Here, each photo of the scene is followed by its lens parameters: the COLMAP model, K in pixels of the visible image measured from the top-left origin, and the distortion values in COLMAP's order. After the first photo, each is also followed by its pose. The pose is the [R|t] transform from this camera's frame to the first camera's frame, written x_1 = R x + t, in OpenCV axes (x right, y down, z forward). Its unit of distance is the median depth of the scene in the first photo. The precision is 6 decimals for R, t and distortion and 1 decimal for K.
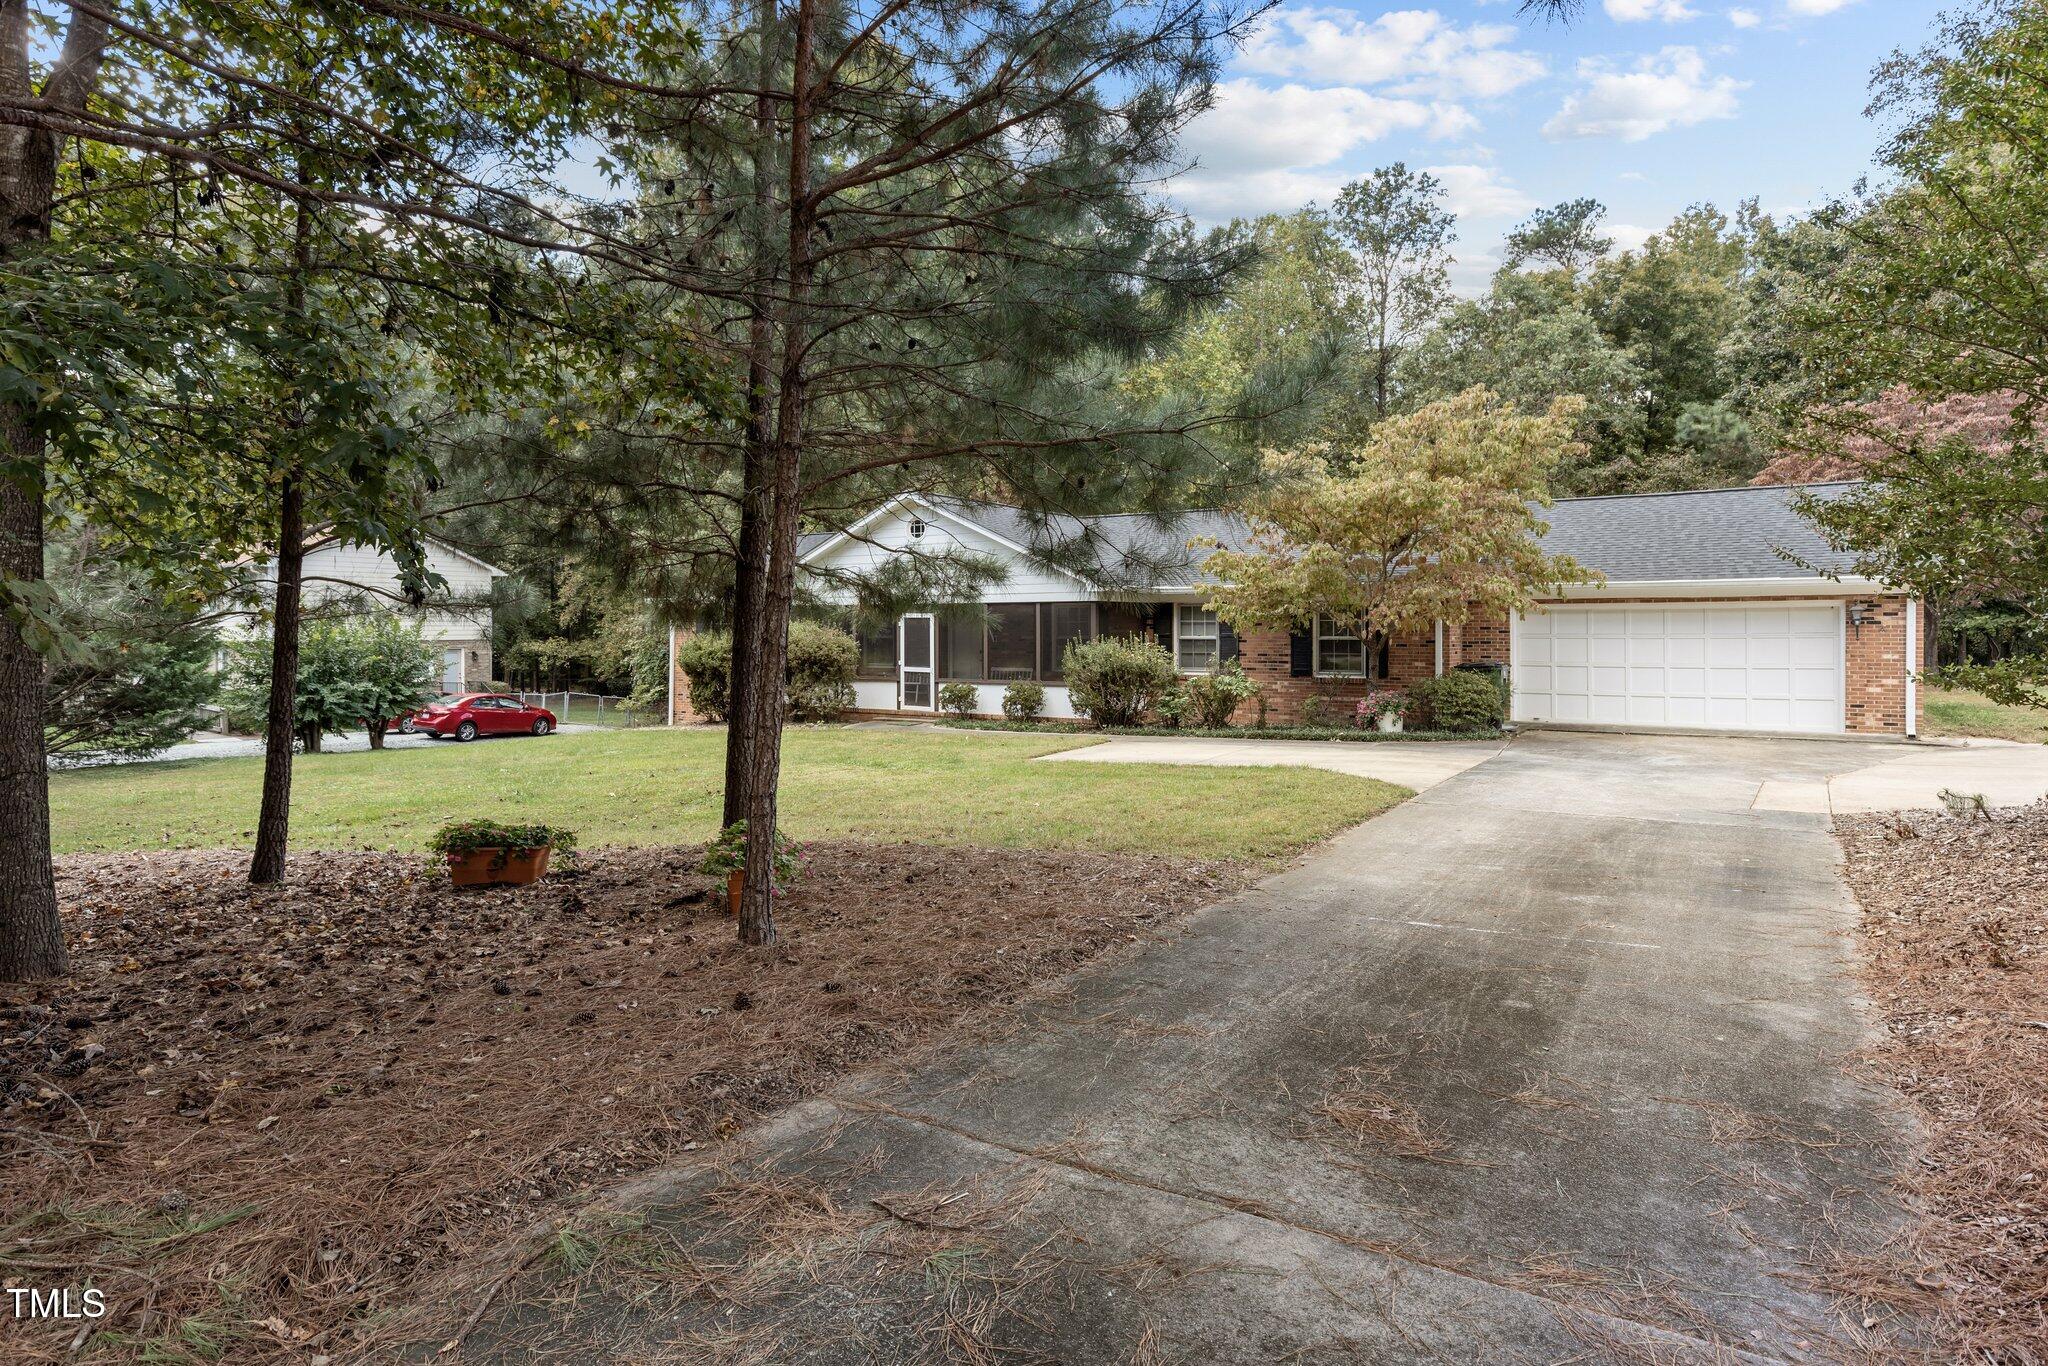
lens RADIAL K [[1175.3, 0, 1024.3], [0, 1175.3, 665.8], [0, 0, 1]] dist [-0.001839, 0.001463]
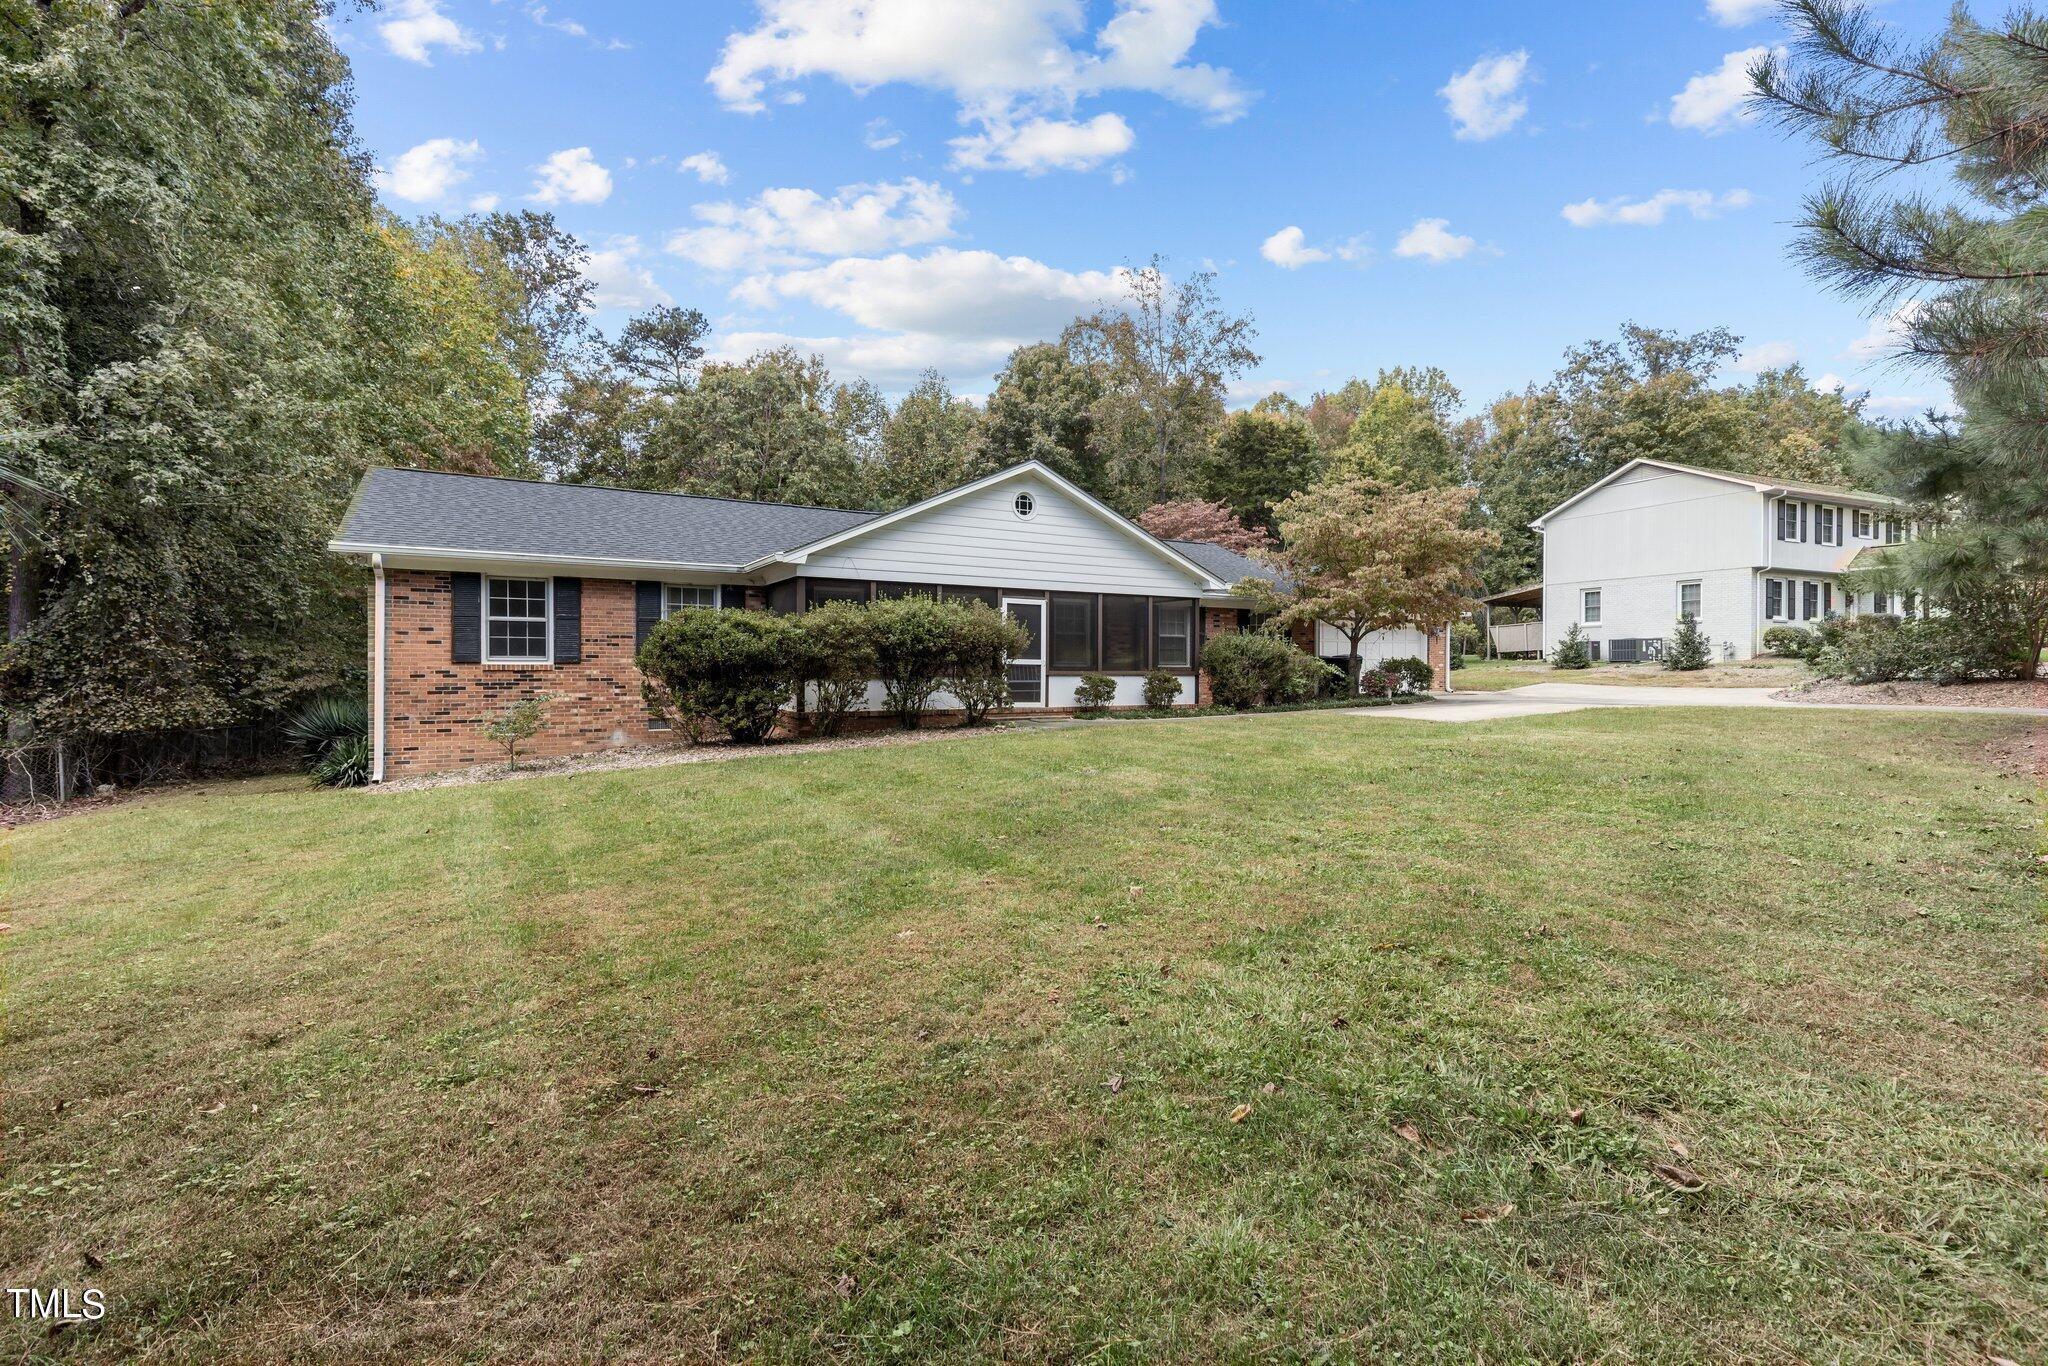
lens RADIAL K [[922.3, 0, 1020.4], [0, 922.3, 694.9], [0, 0, 1]] dist [0.016235, 0.000275]
pose [[0.452919, -0.023261, 0.891248, -0.720236], [0.023011, 0.999632, 0.014396, 0.018150], [-0.891255, 0.013988, 0.453287, 0.687917]]
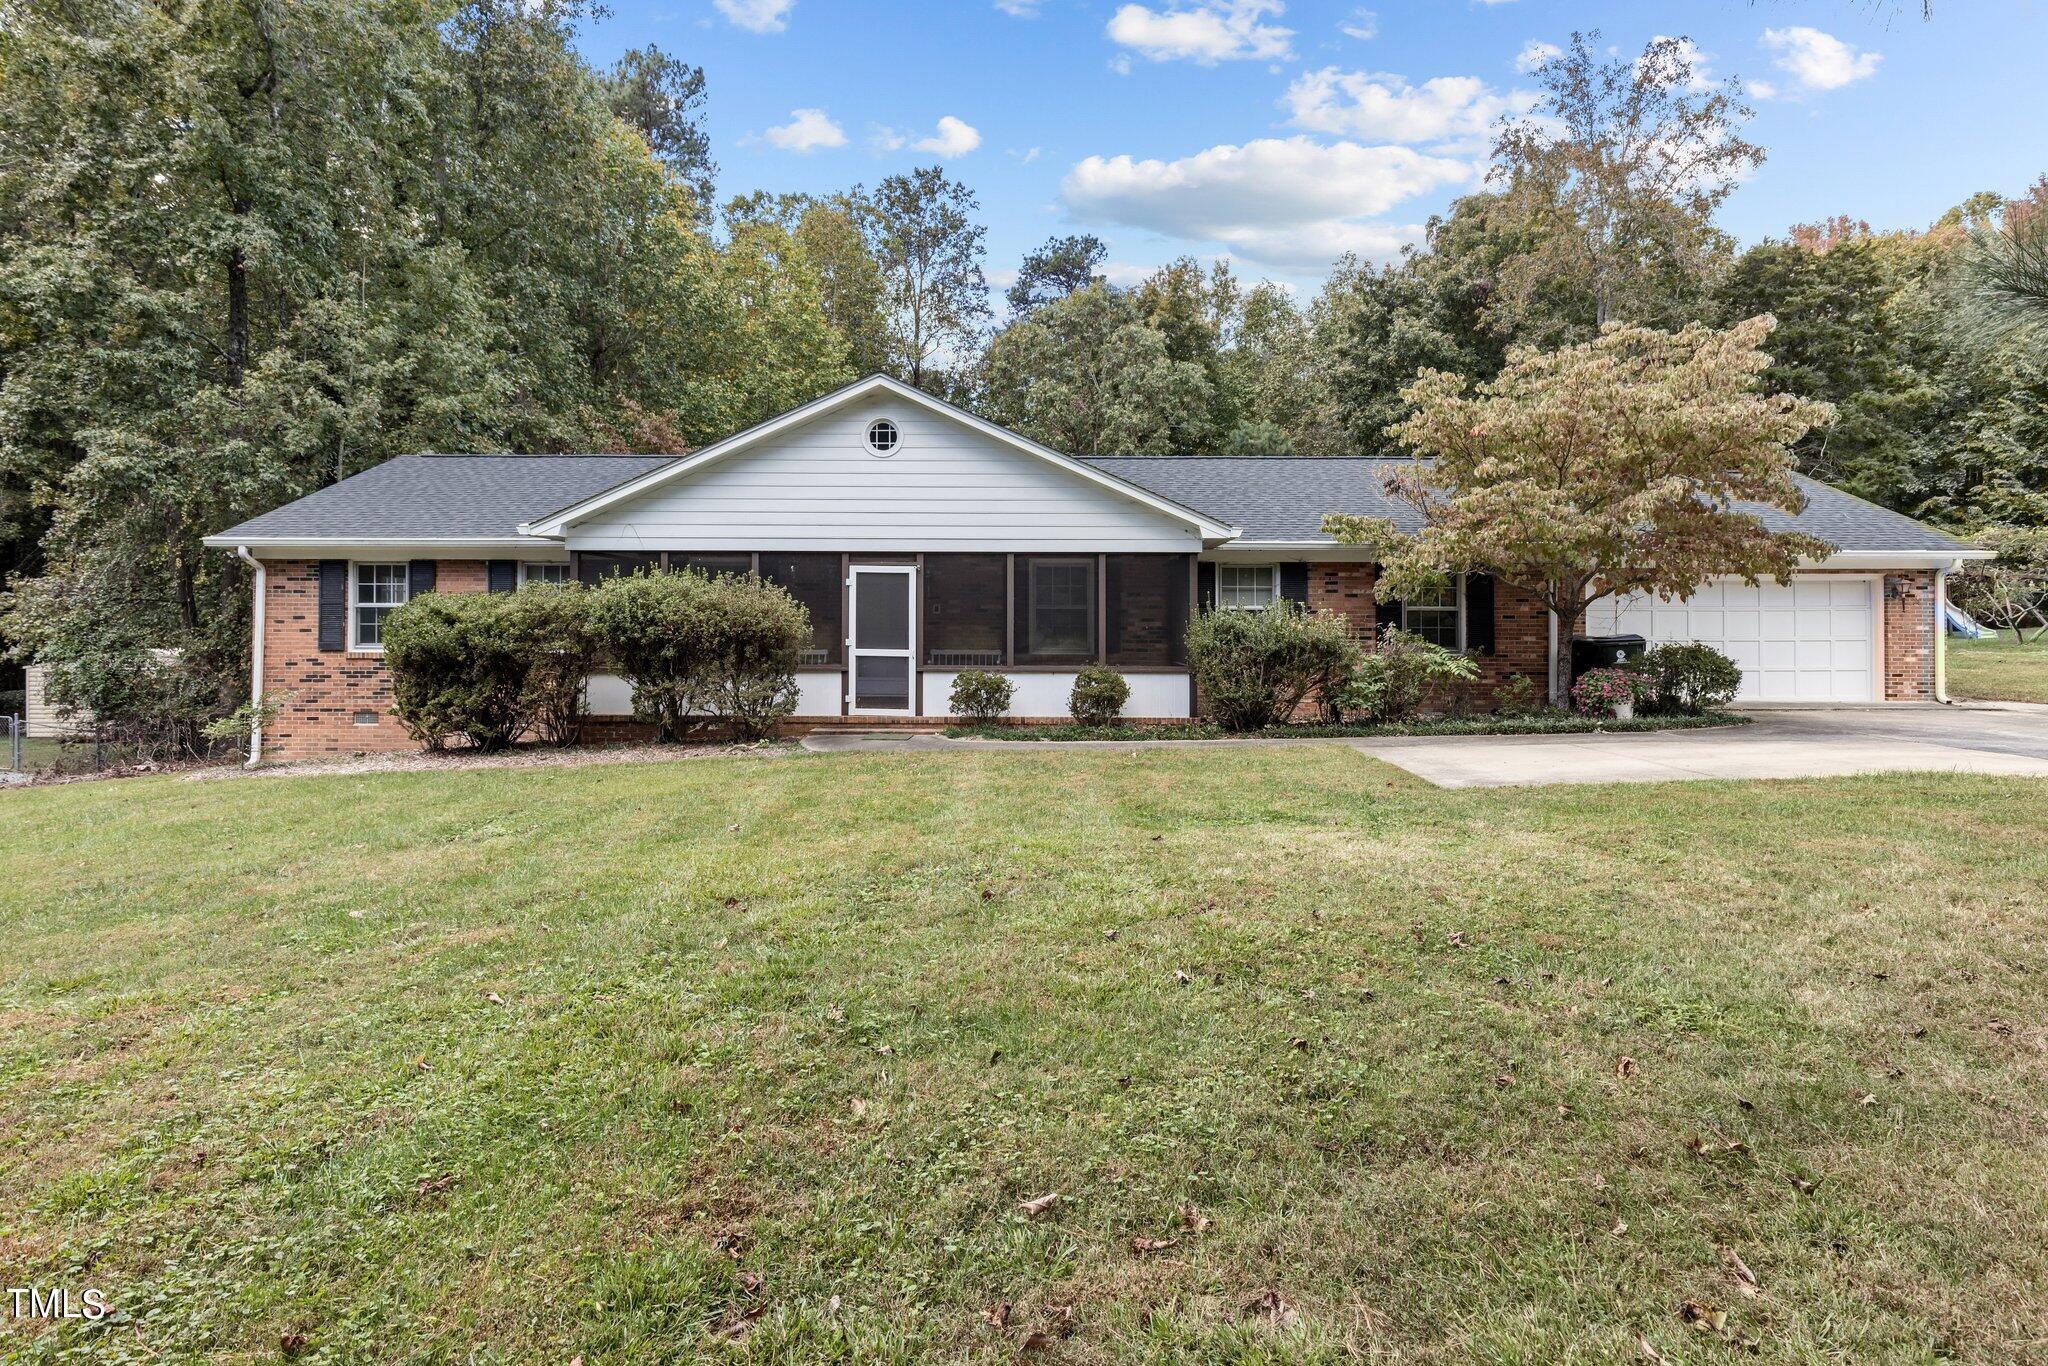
lens RADIAL K [[1077.8, 0, 1039.2], [0, 1077.8, 638.2], [0, 0, 1]] dist [-0.001789, -0.000986]
pose [[0.842228, -0.001779, 0.539118, -0.339267], [0.011311, 0.999833, -0.014372, 0.004782], [-0.539002, 0.018202, 0.842108, 0.456815]]
